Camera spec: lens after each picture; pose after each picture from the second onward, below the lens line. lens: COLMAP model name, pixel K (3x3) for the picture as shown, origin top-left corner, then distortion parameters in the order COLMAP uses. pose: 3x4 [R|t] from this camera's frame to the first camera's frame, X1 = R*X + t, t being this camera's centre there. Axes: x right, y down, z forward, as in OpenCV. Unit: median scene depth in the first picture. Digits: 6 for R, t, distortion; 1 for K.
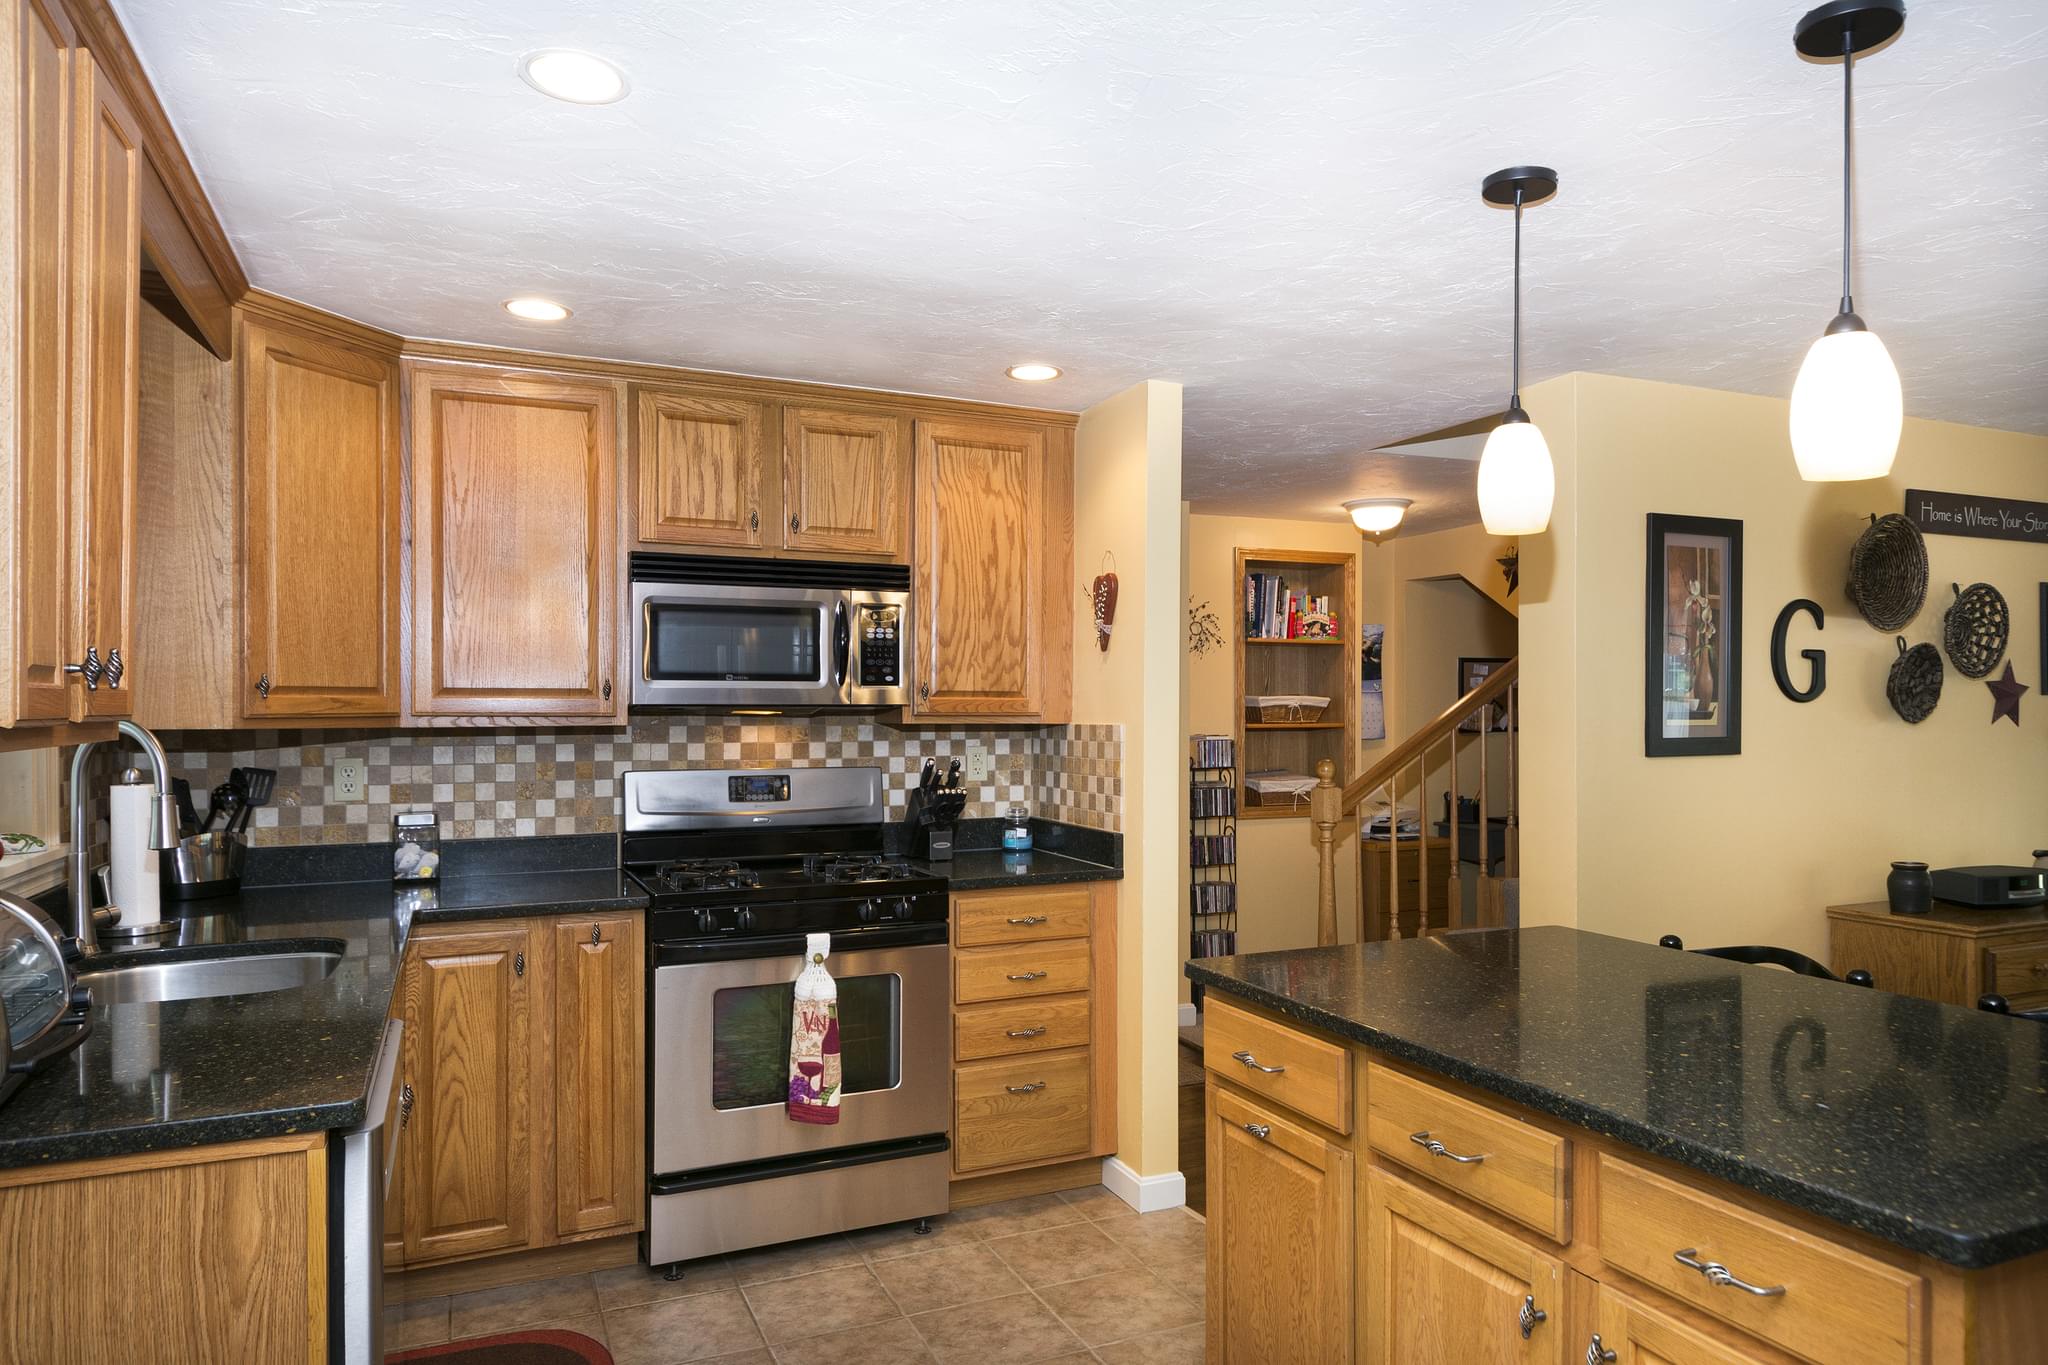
lens RADIAL K [[1268.2, 0, 1029.0], [0, 1268.2, 720.5], [0, 0, 1]] dist [0.004482, 0.000870]
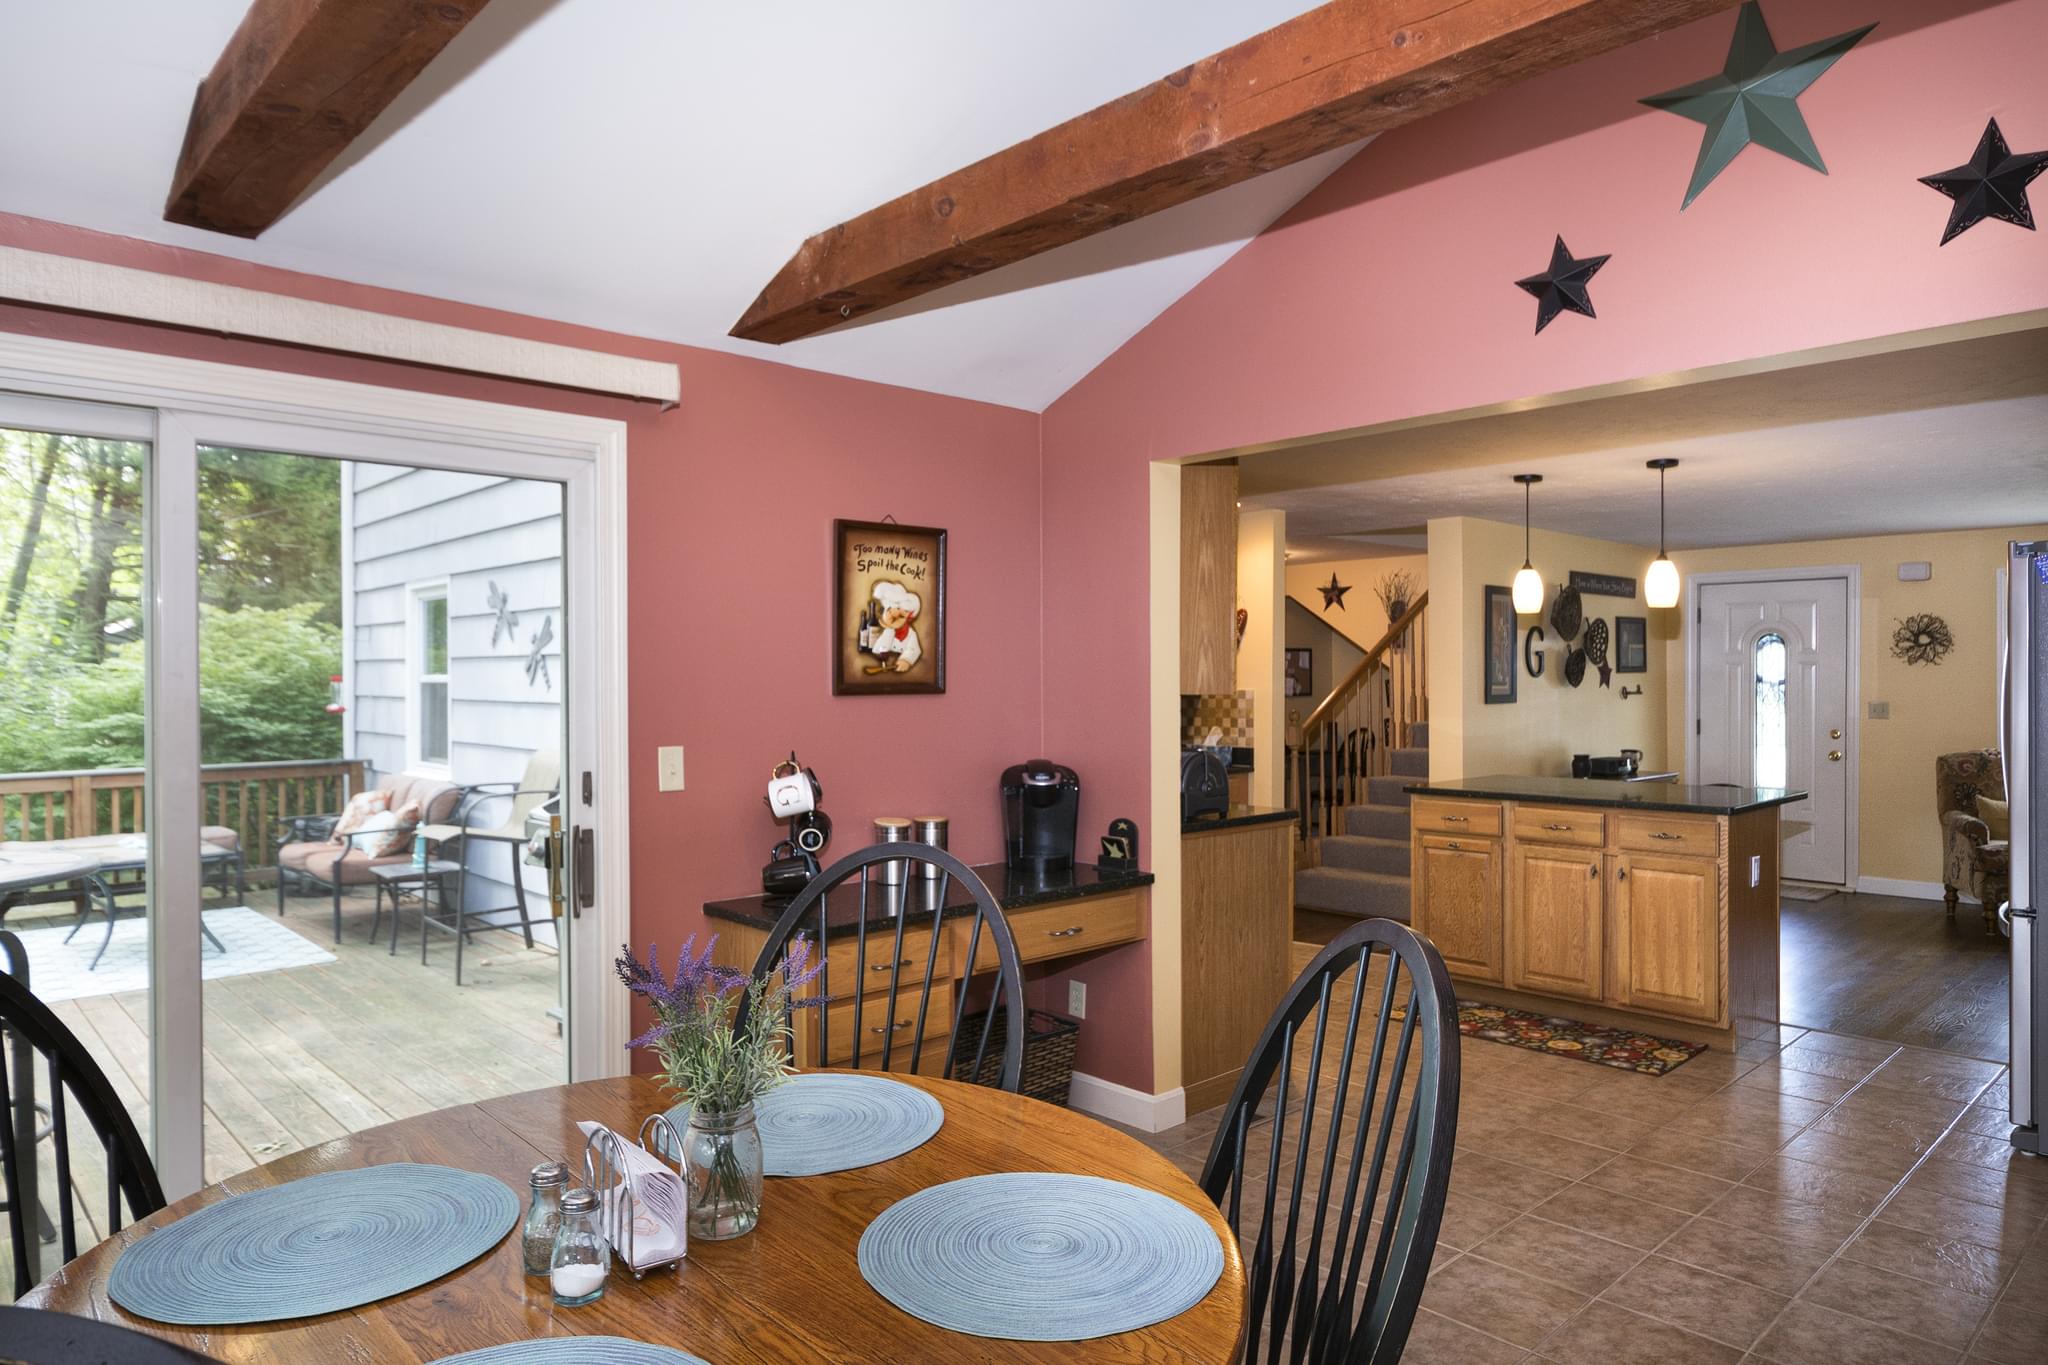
lens RADIAL K [[1246.0, 0, 1032.2], [0, 1246.0, 709.9], [0, 0, 1]] dist [0.001289, 0.000732]
pose [[0.943975, -0.010629, 0.329846, -0.835232], [0.005735, 0.999859, 0.015805, 0.001942], [-0.329968, -0.013028, 0.943902, -0.633047]]
